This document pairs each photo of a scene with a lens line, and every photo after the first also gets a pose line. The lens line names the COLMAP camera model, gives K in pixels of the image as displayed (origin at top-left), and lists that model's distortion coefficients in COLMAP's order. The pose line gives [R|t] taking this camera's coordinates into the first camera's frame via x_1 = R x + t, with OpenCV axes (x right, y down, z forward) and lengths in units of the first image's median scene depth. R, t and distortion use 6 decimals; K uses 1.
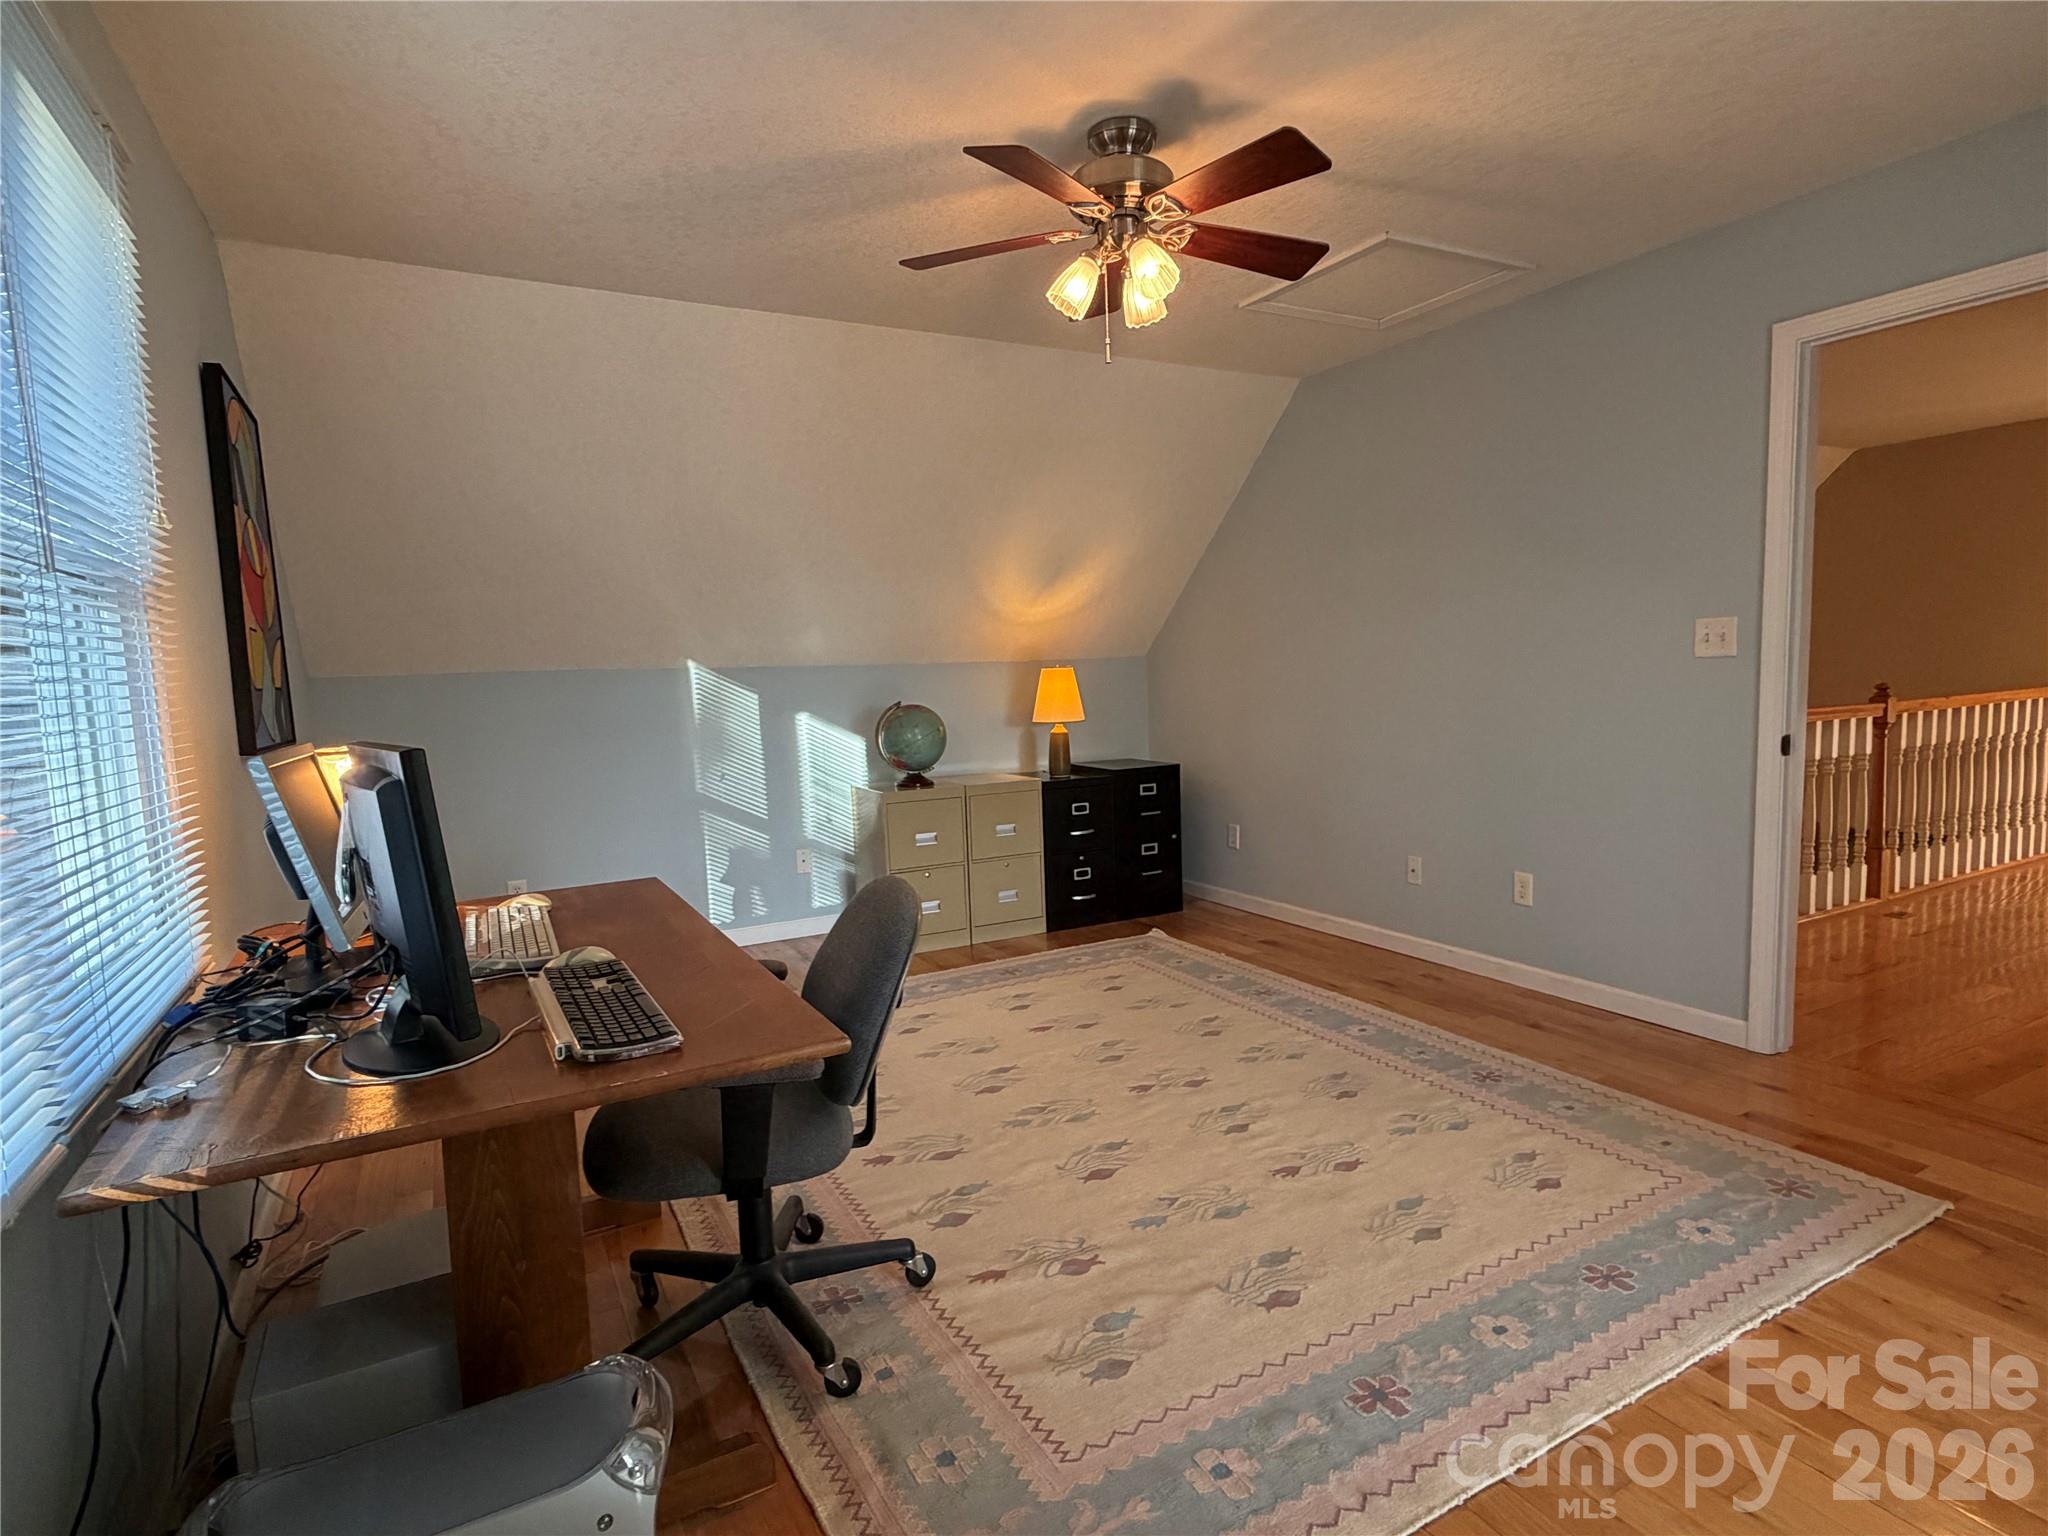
lens RADIAL K [[1018.2, 0, 978.4], [0, 1018.2, 764.6], [0, 0, 1]] dist [0.000067, -0.000215]
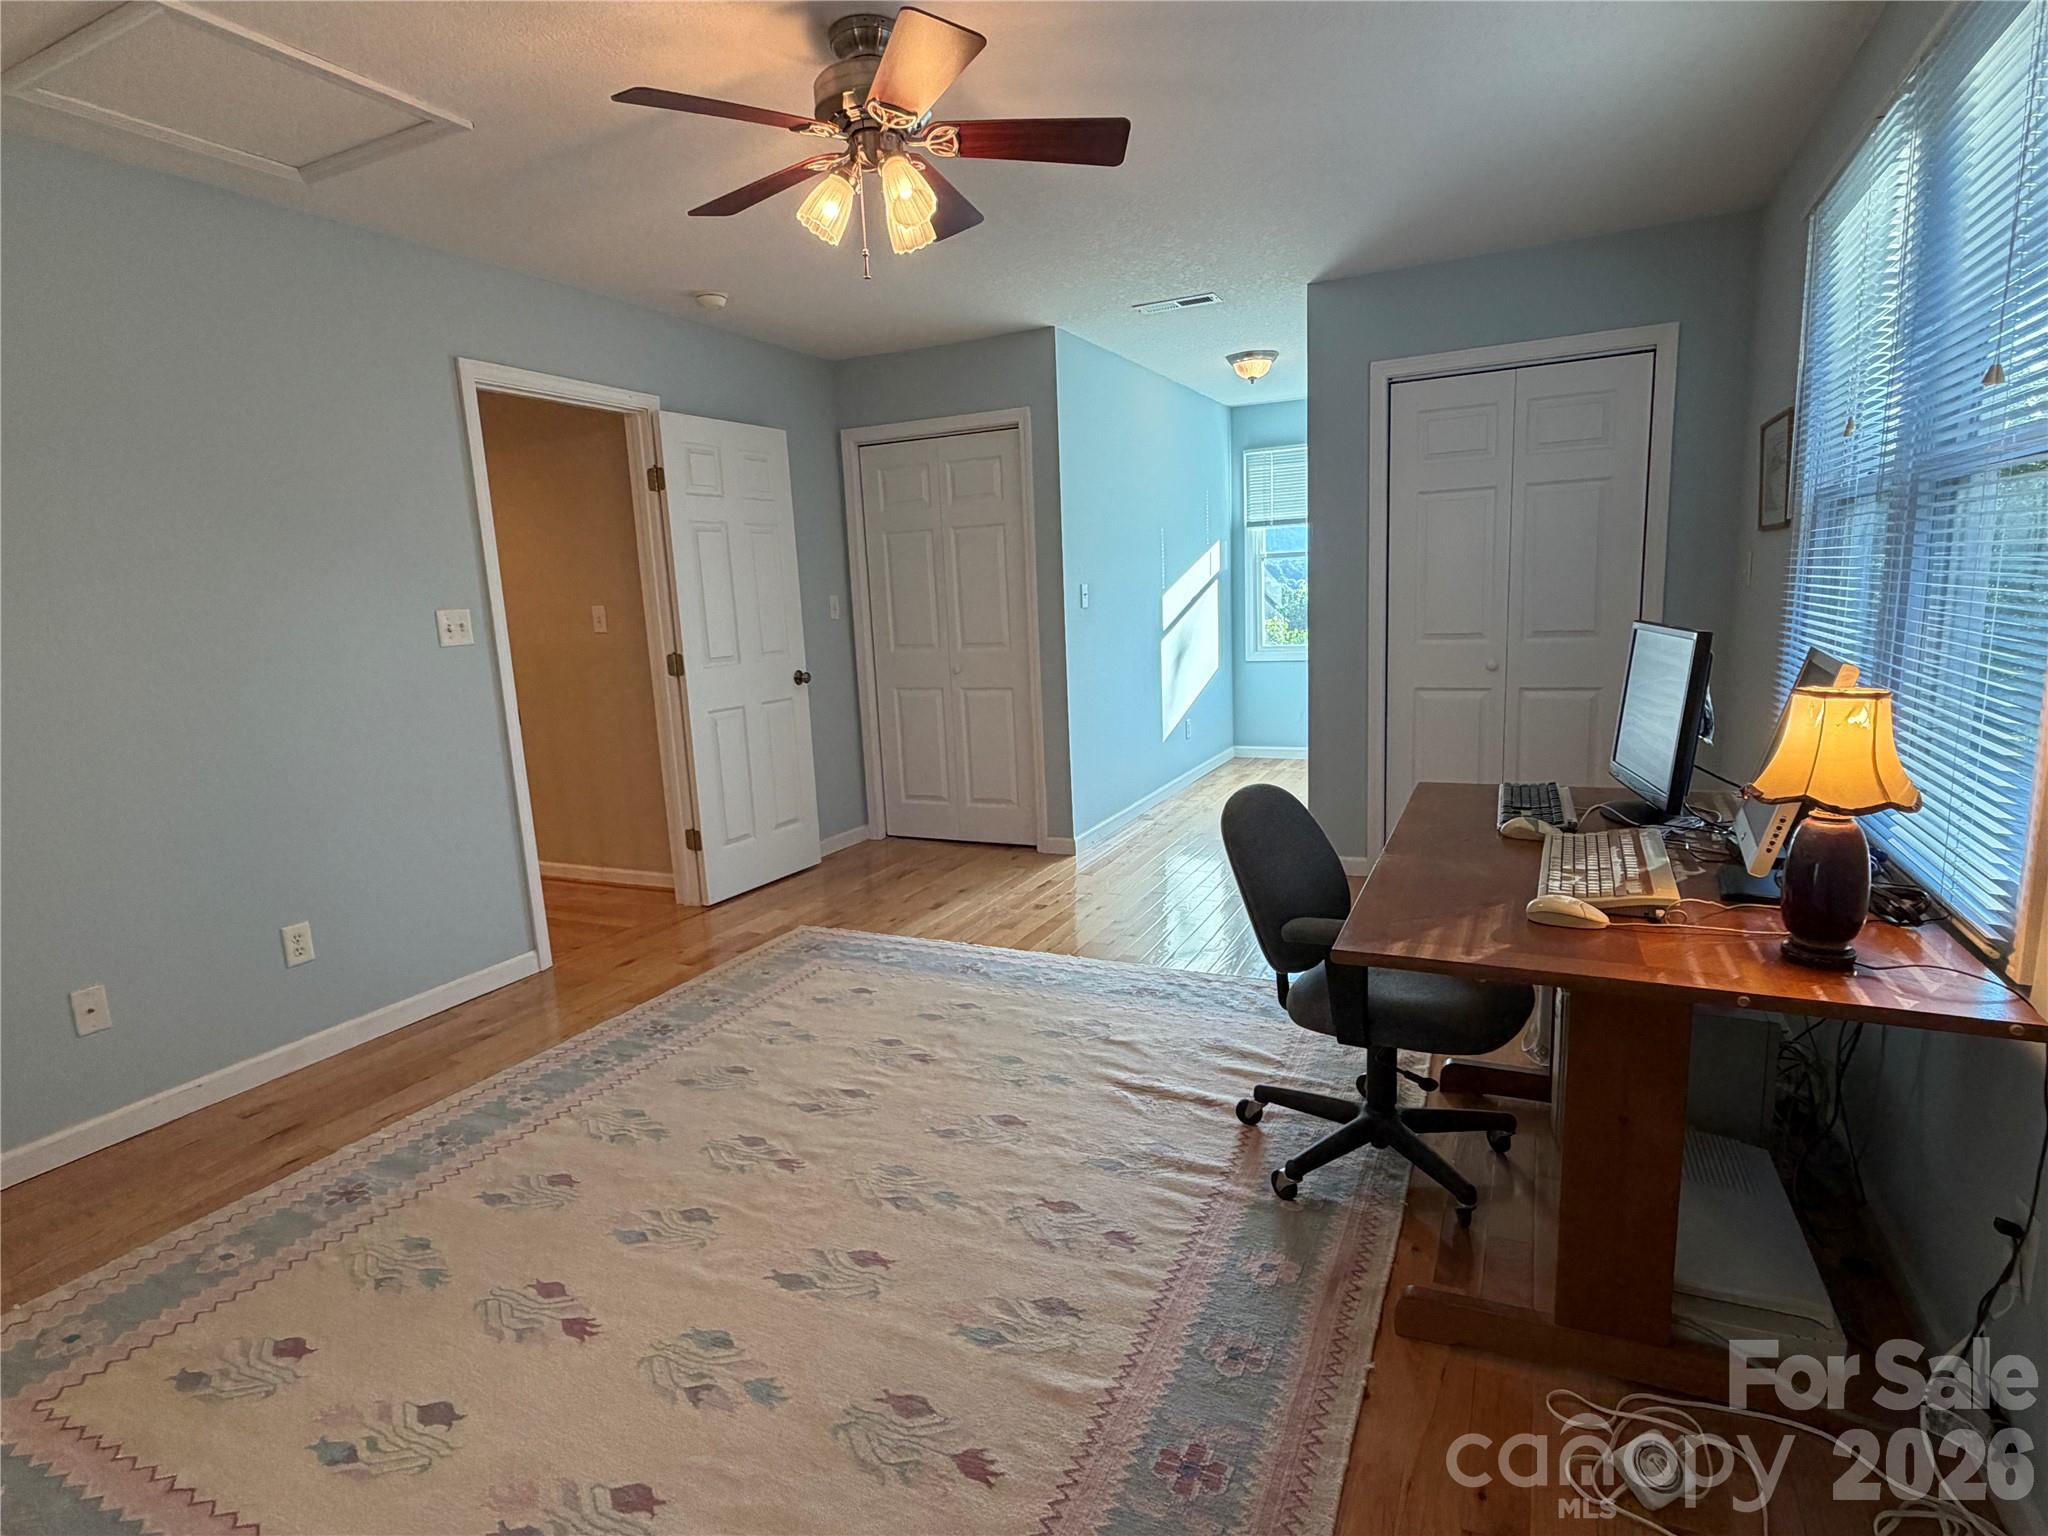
lens RADIAL K [[1106.8, 0, 1024.0], [0, 1106.8, 768.0], [0, 0, 1]] dist [0.006748, 0.000462]
pose [[-0.608150, -0.066163, 0.791060, -0.612665], [0.141456, 0.971539, 0.190006, -0.120938], [-0.781117, 0.227452, -0.581482, 1.282562]]
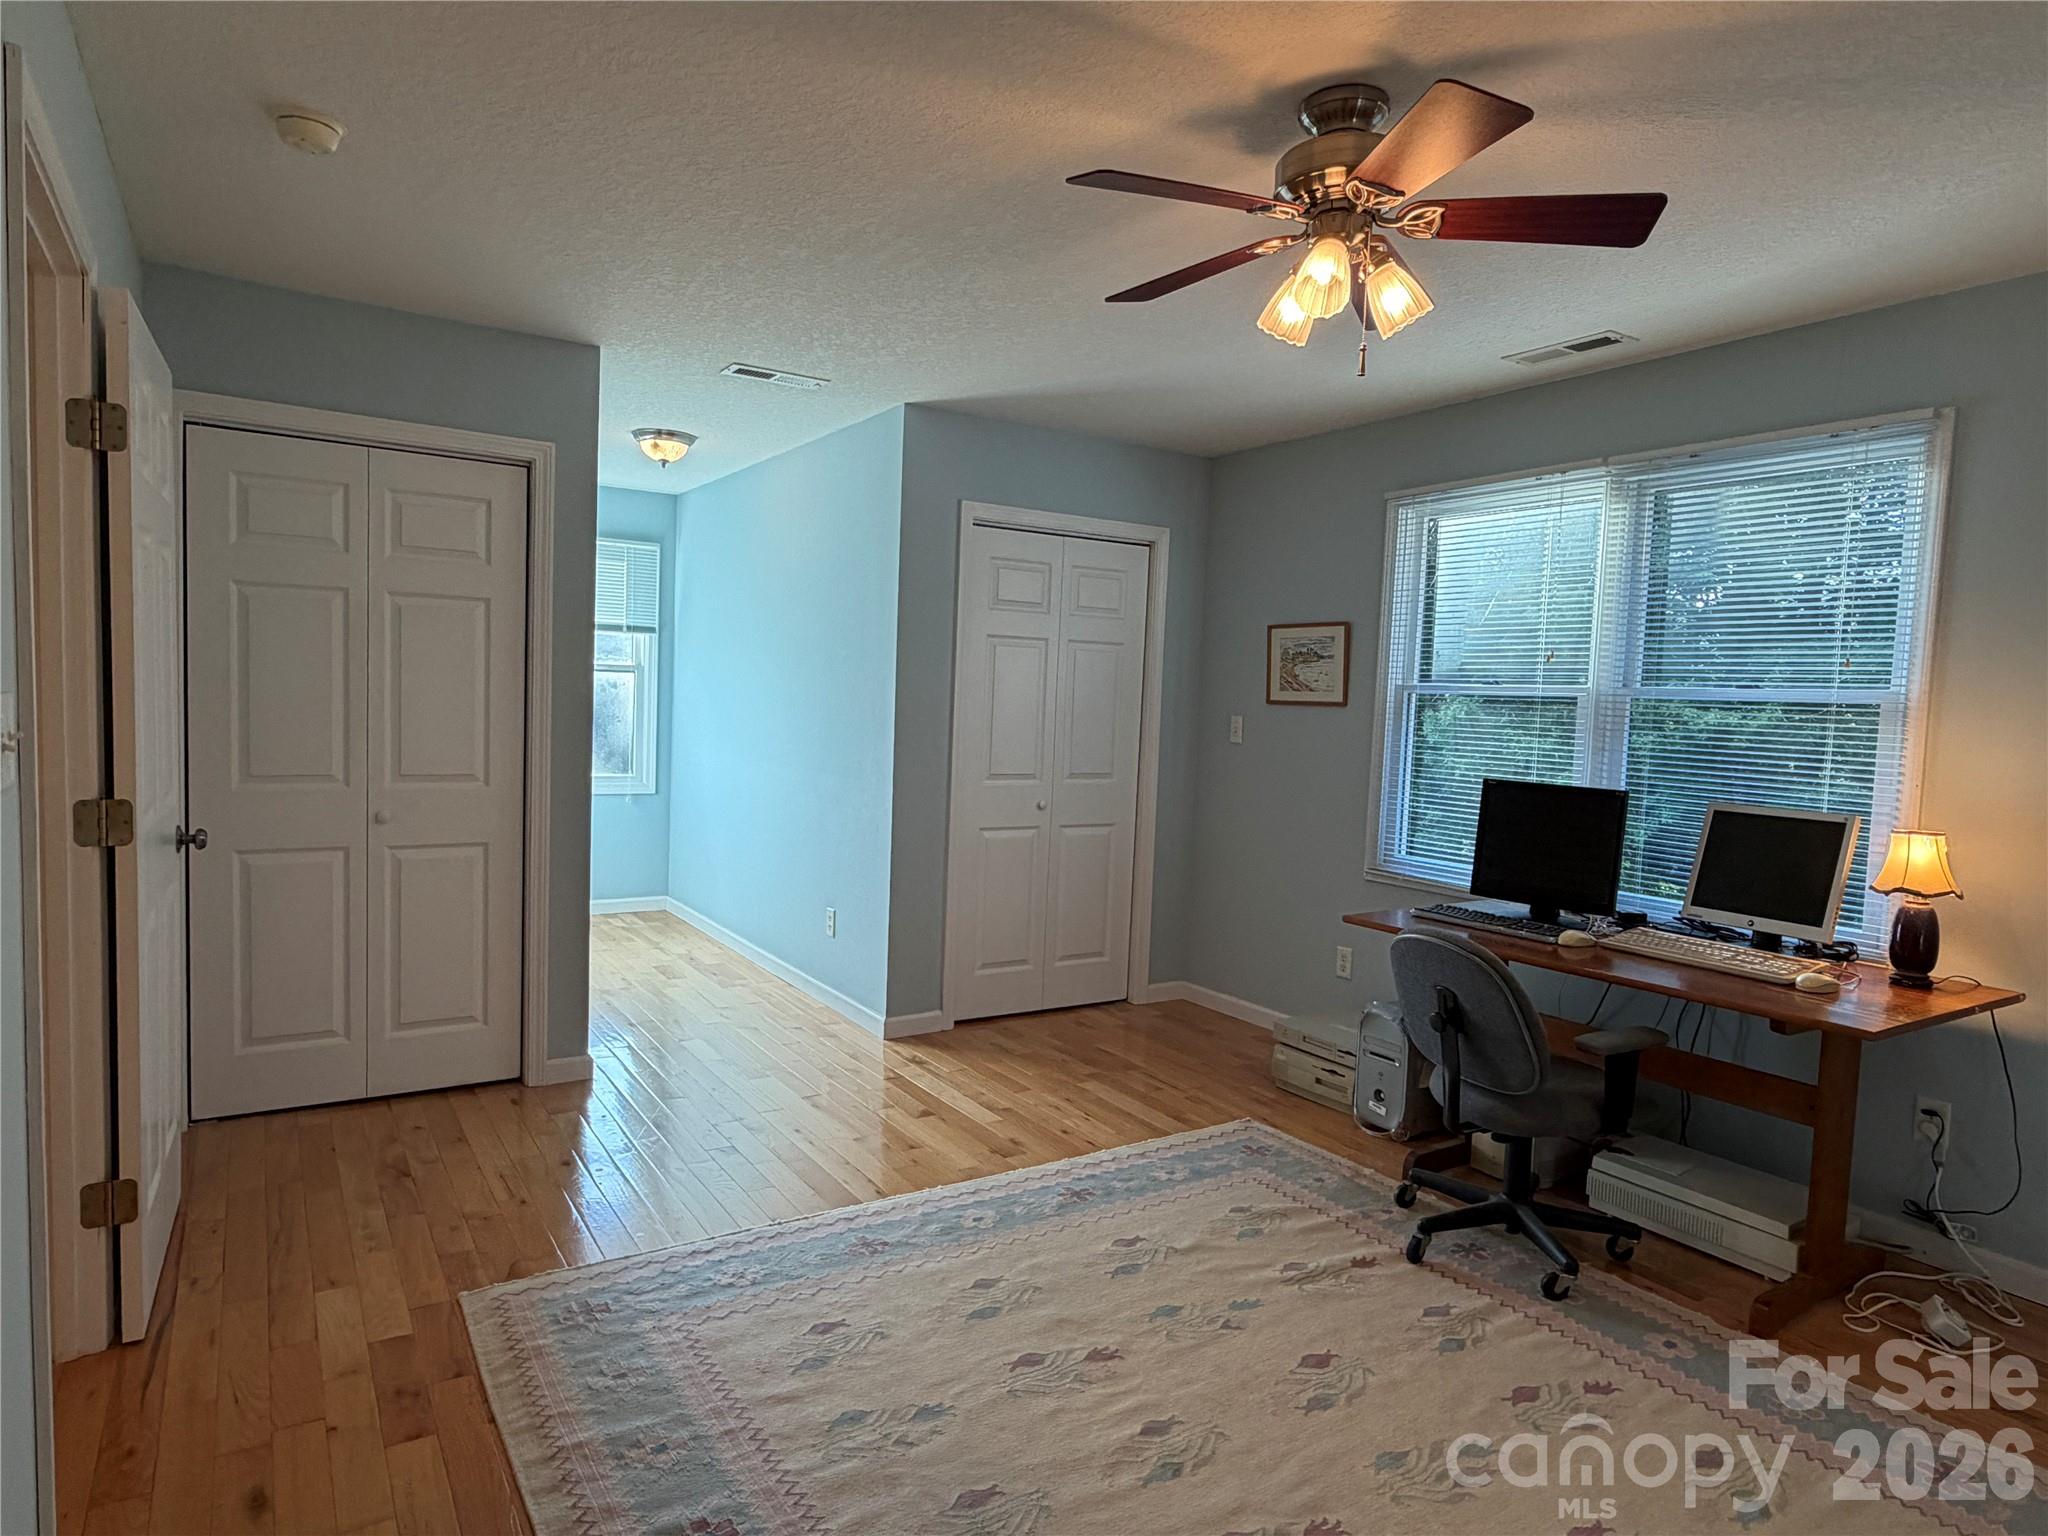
lens RADIAL K [[1228.9, 0, 1024.0], [0, 1228.9, 768.0], [0, 0, 1]] dist [0.004046, -0.000313]
pose [[-0.991077, 0.005373, -0.133183, 0.408485], [-0.014942, 0.988410, 0.151069, -0.193247], [0.132451, 0.151711, -0.979510, 1.565835]]
